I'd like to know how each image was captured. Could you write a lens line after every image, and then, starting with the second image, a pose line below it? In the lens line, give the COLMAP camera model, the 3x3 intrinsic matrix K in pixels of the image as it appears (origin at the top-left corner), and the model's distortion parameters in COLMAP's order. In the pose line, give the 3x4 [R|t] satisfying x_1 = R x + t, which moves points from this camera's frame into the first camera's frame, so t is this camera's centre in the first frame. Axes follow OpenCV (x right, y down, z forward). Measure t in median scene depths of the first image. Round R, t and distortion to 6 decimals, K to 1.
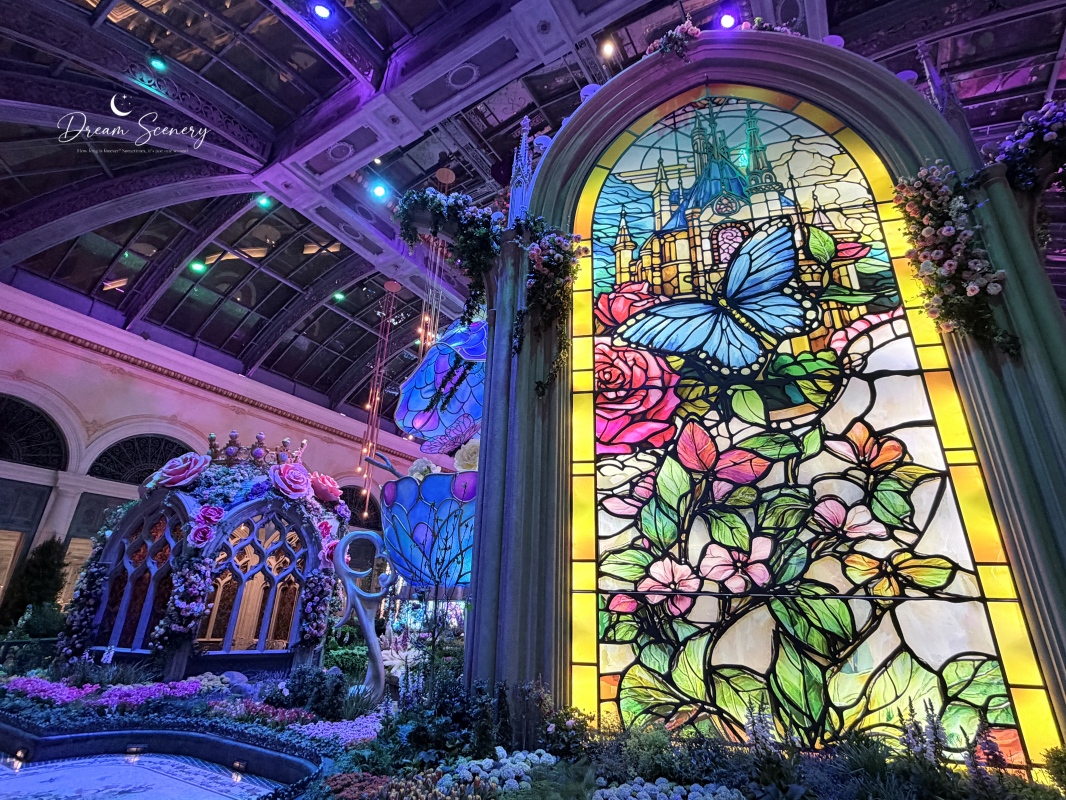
lens RADIAL K [[528.4, 0, 534.4], [0, 528.4, 403.0], [0, 0, 1]] dist [-0.001409, -0.002173]
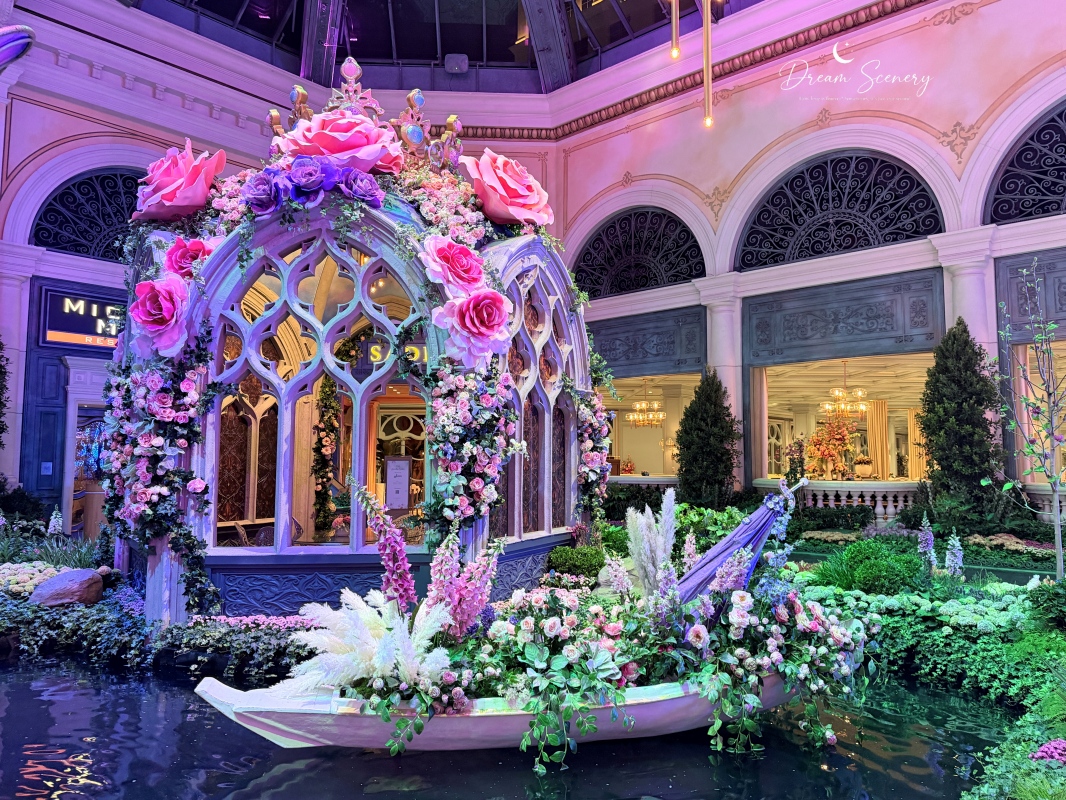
lens RADIAL K [[761.8, 0, 534.2], [0, 761.8, 403.1], [0, 0, 1]] dist [0.111082, -0.176488]
pose [[-0.183935, -0.105585, -0.977251, 0.105365], [0.357952, 0.918750, -0.166637, 0.591087], [0.915444, -0.380460, -0.131196, 1.453688]]
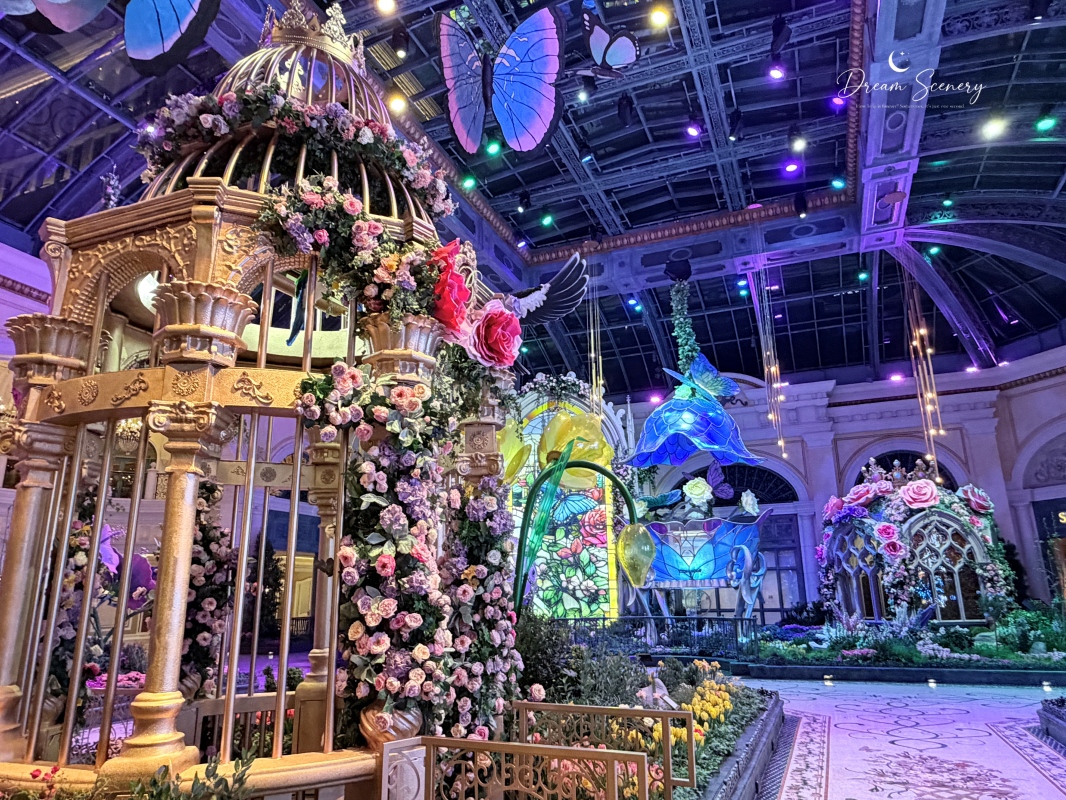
lens RADIAL K [[710.6, 0, 534.8], [0, 710.6, 402.7], [0, 0, 1]] dist [0.000179, -0.001228]
pose [[-0.986012, -0.054054, -0.157668, 0.771812], [0.053047, 0.794995, -0.604293, 1.191947], [0.158010, -0.604203, -0.781007, 2.921417]]
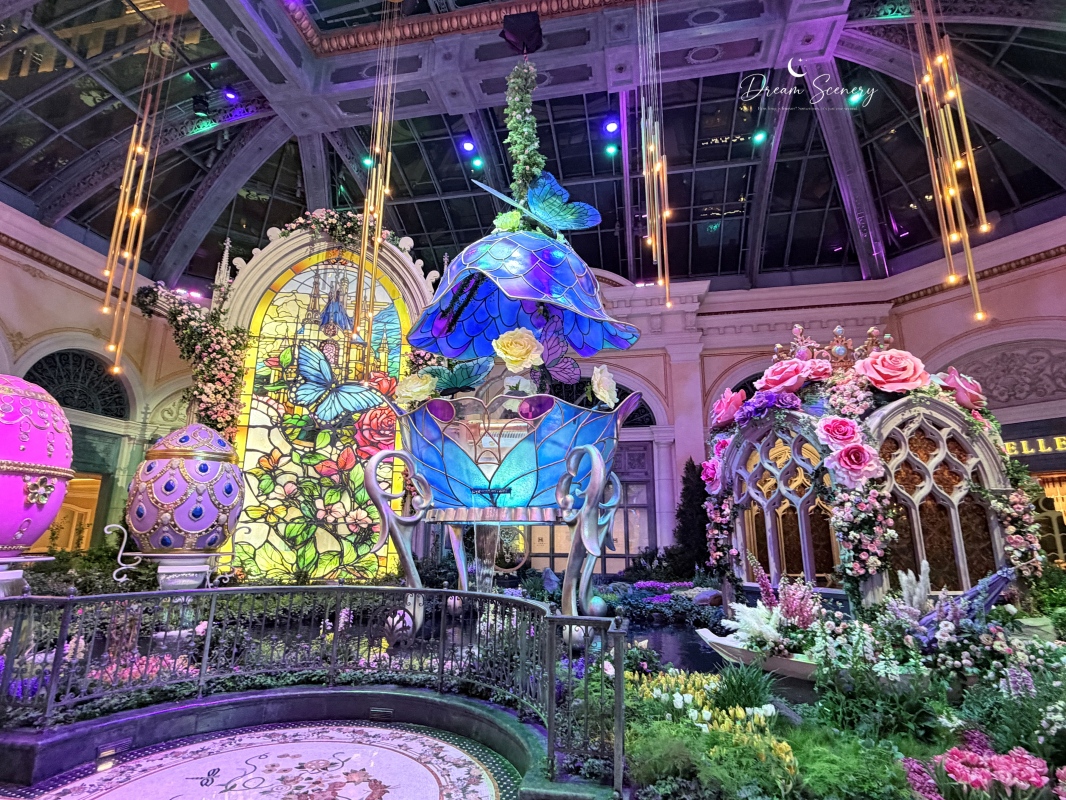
lens RADIAL K [[559.6, 0, 533.2], [0, 559.6, 403.2], [0, 0, 1]] dist [0.001356, 0.000238]
pose [[-0.935724, -0.112081, -0.334452, 0.230602], [0.102825, 0.820320, -0.562585, 0.751037], [0.337413, -0.560814, -0.756069, 1.863187]]
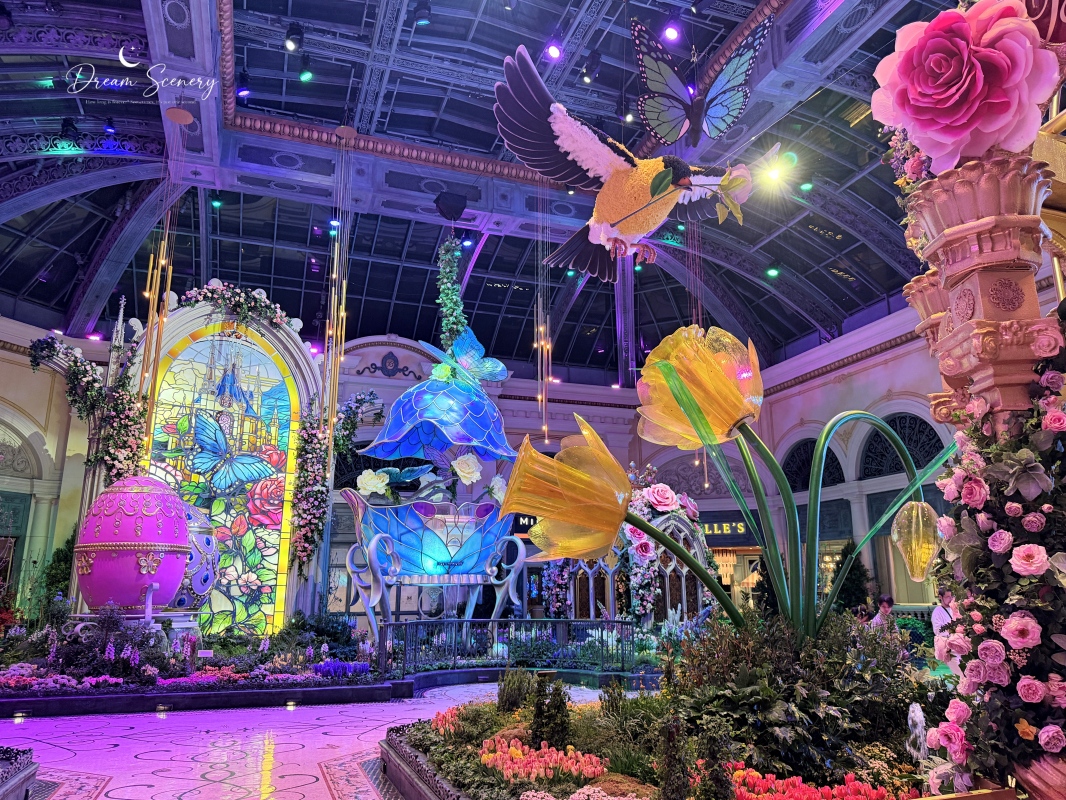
lens RADIAL K [[786.2, 0, 535.4], [0, 786.2, 397.0], [0, 0, 1]] dist [0.116675, -0.193752]
pose [[-0.628185, -0.213031, -0.748332, 1.343273], [0.277506, 0.837190, -0.471278, 0.976220], [0.726893, -0.503717, -0.466793, 2.330324]]
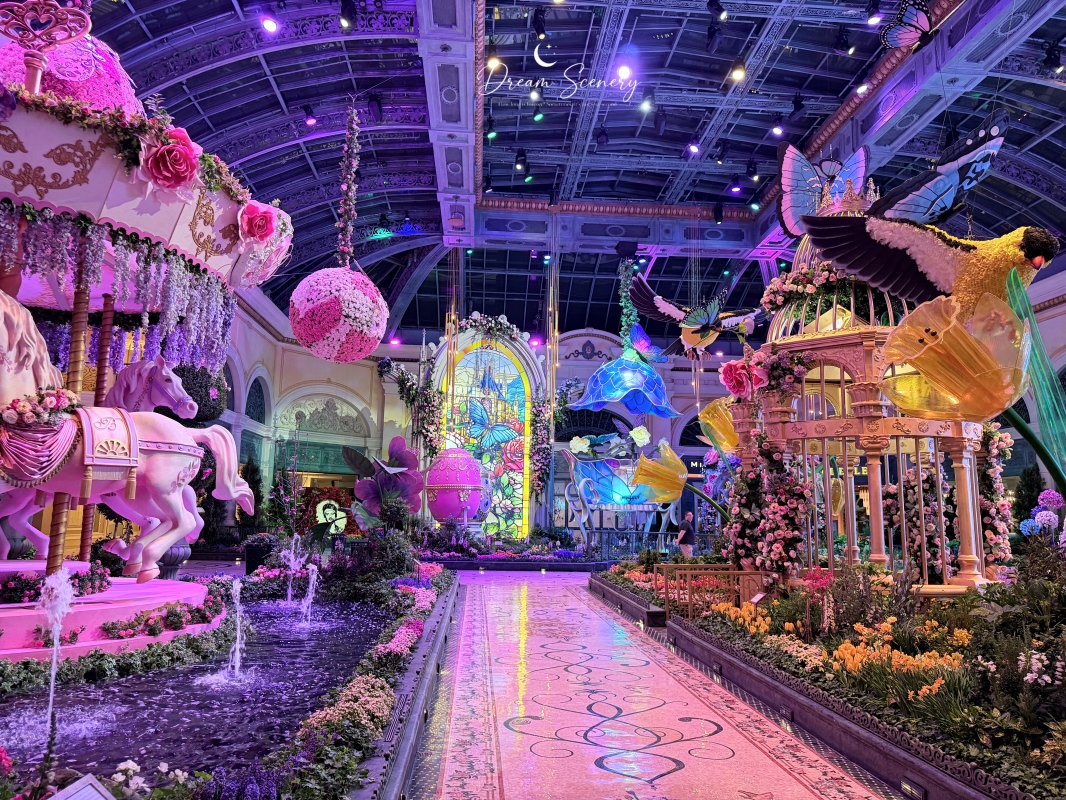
lens RADIAL K [[754.9, 0, 535.7], [0, 754.9, 401.6], [0, 0, 1]] dist [0.173997, -0.286324]
pose [[-0.805958, -0.129702, -0.577588, 1.922484], [0.183427, 0.872965, -0.451981, 1.256878], [0.562837, -0.470223, -0.679783, 2.975278]]
